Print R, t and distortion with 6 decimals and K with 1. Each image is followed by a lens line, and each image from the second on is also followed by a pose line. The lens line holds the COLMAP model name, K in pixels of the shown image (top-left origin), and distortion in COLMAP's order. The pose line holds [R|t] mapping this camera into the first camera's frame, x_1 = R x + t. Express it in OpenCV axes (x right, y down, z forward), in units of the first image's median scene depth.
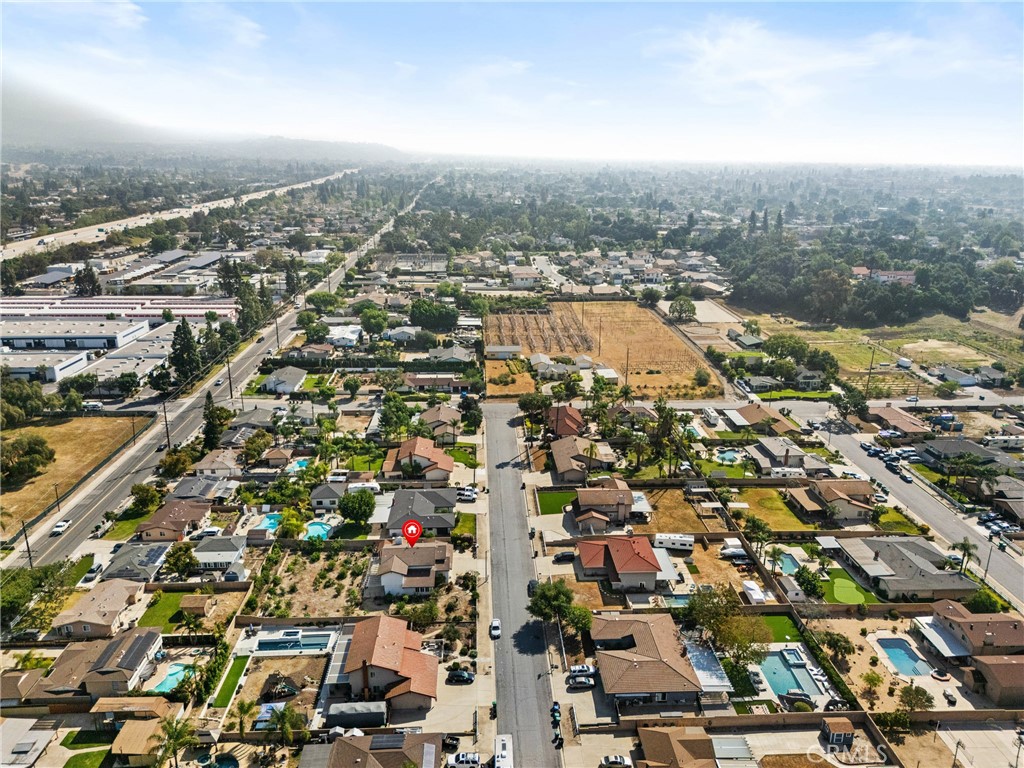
lens RADIAL K [[751.0, 0, 512.0], [0, 751.0, 384.0], [0, 0, 1]] dist [0.097521, -0.116035]
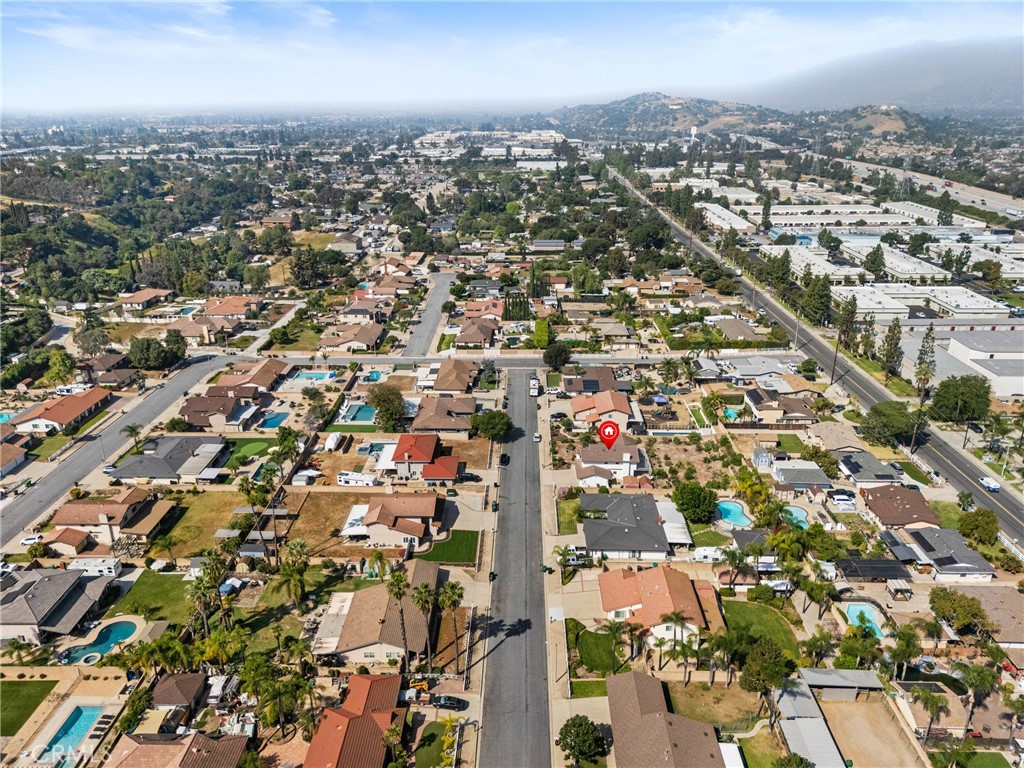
lens RADIAL K [[751.0, 0, 512.0], [0, 751.0, 384.0], [0, 0, 1]] dist [0.097521, -0.116035]
pose [[-0.997981, -0.027721, 0.057139, -0.039136], [0.013144, 0.790071, 0.612874, -0.448096], [-0.062133, 0.612388, -0.788112, 1.512716]]
